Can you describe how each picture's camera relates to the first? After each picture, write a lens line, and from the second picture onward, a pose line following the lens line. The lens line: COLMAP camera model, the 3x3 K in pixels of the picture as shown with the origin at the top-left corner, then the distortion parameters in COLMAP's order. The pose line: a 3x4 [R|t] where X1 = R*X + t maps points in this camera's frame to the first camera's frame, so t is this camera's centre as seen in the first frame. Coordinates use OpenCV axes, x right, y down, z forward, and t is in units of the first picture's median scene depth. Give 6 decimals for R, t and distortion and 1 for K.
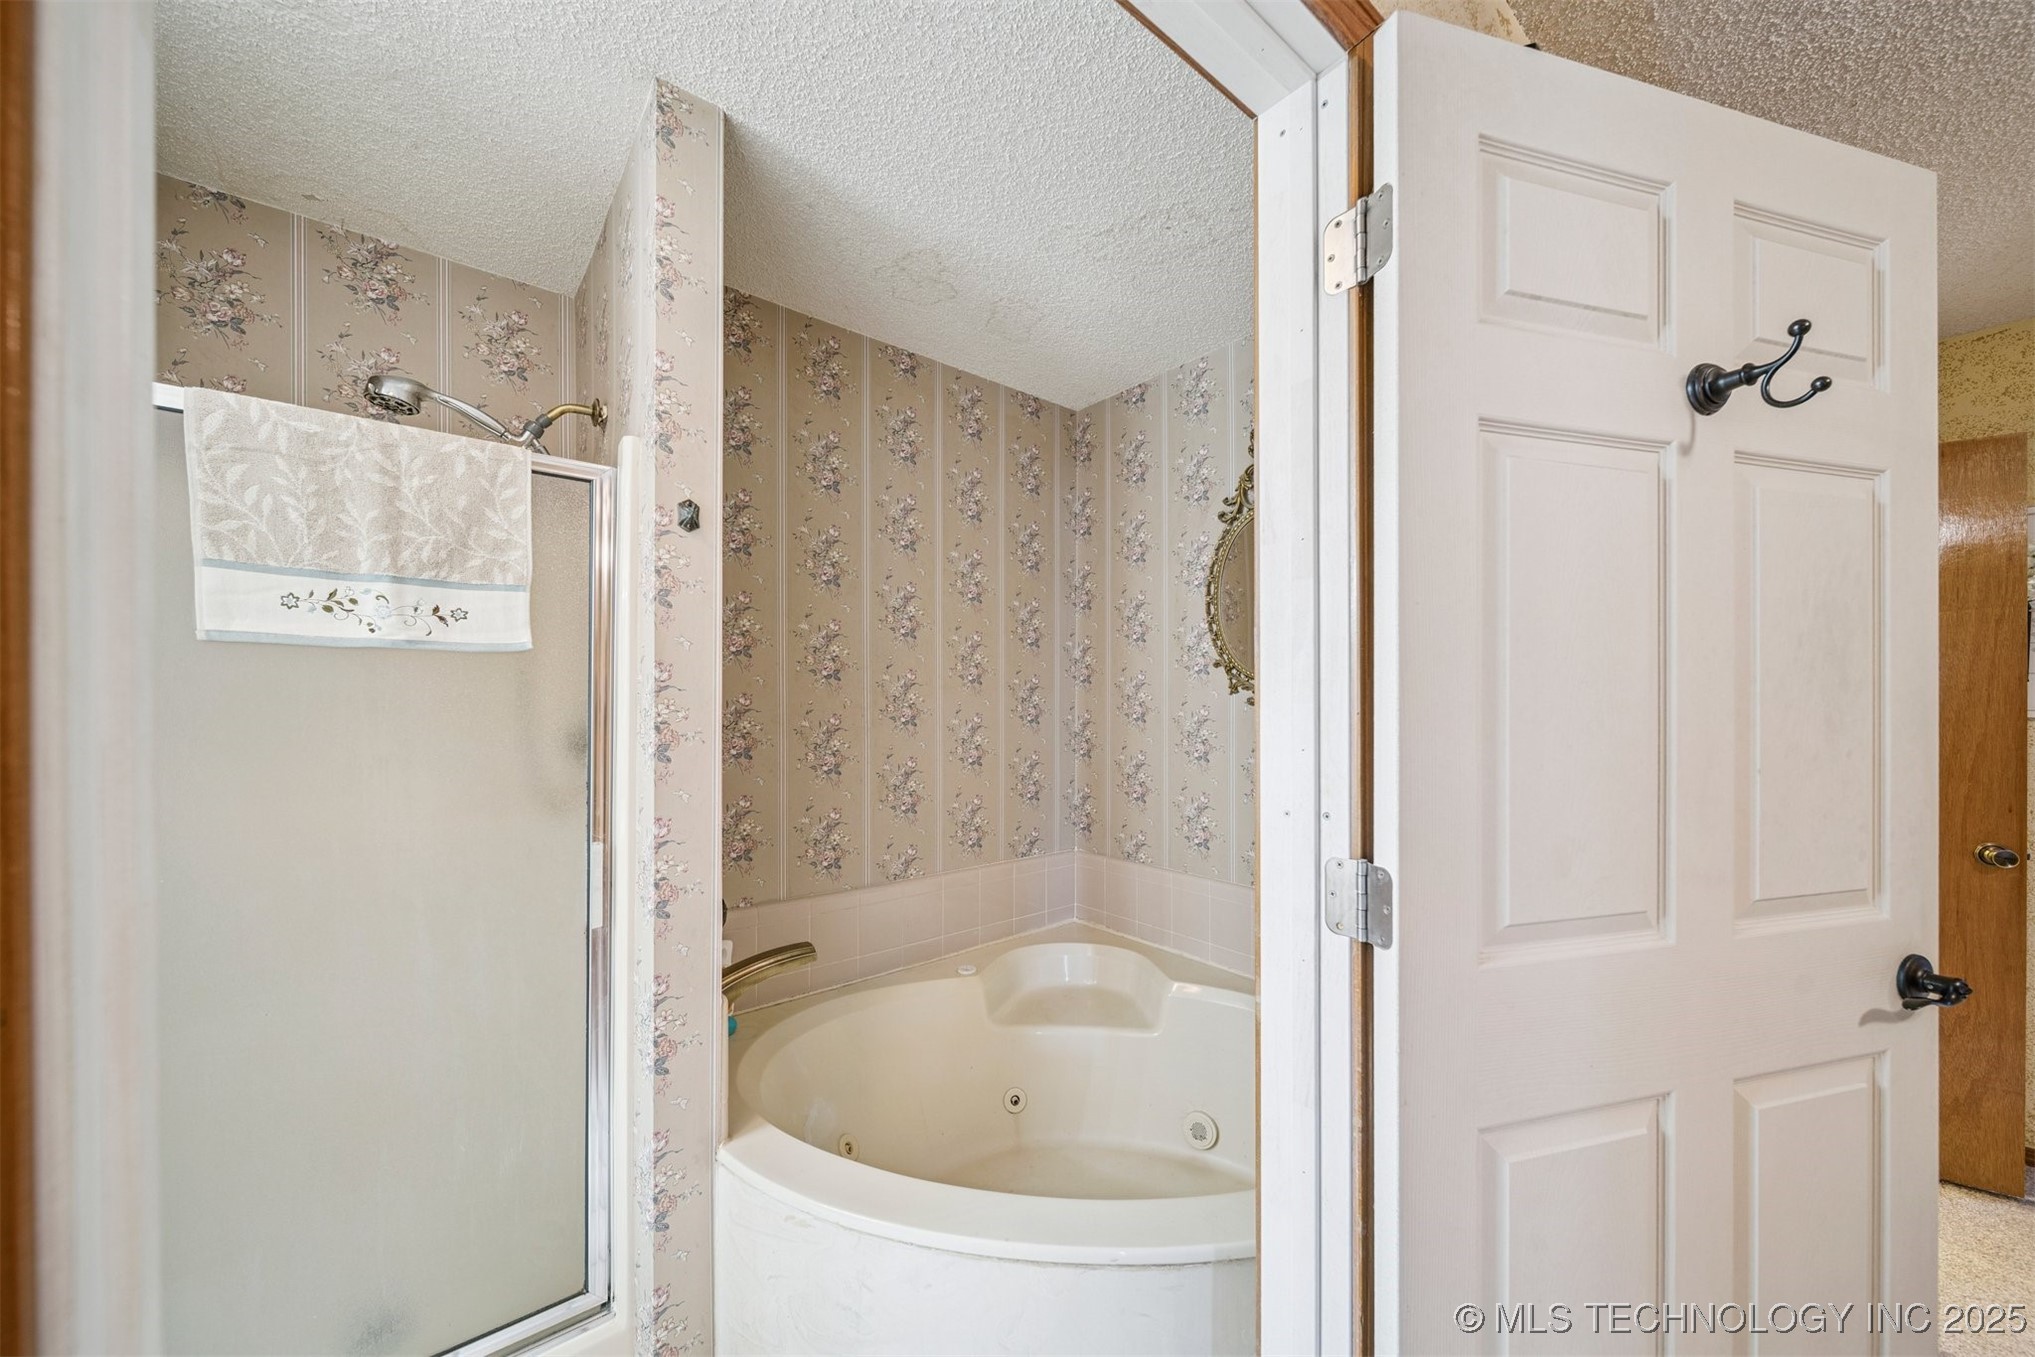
lens RADIAL K [[727.8, 0, 1013.2], [0, 727.8, 692.8], [0, 0, 1]] dist [0.008220, -0.002378]
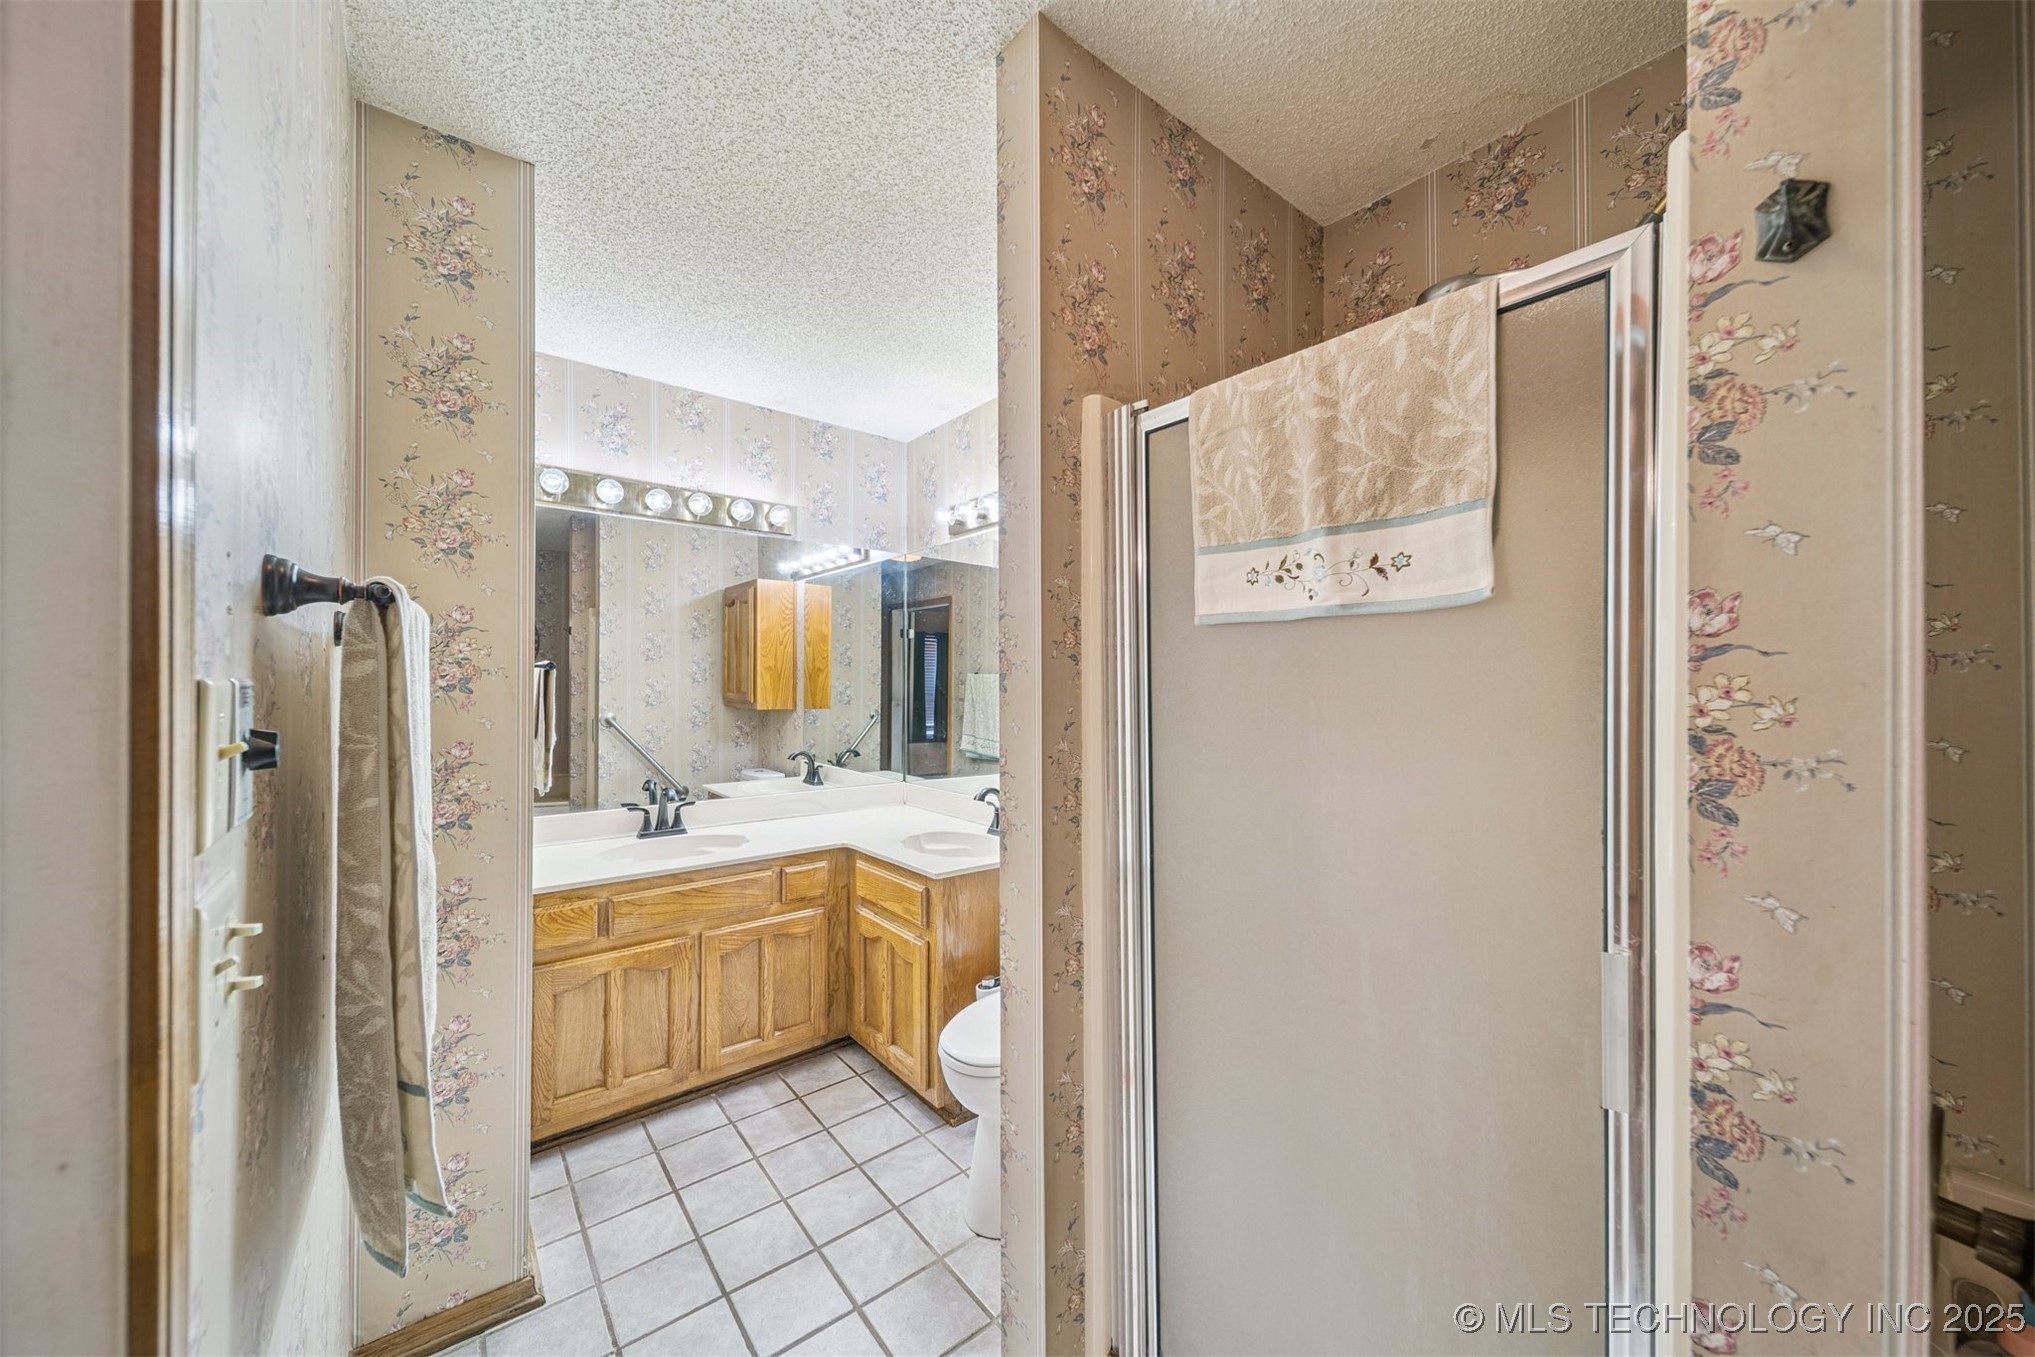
lens RADIAL K [[727.8, 0, 1009.6], [0, 727.8, 681.0], [0, 0, 1]] dist [0.008220, -0.002378]
pose [[-0.003549, -0.007590, -0.999965, -0.043719], [0.007653, 0.999942, -0.007617, 0.012784], [0.999964, -0.007680, -0.003491, 0.626960]]
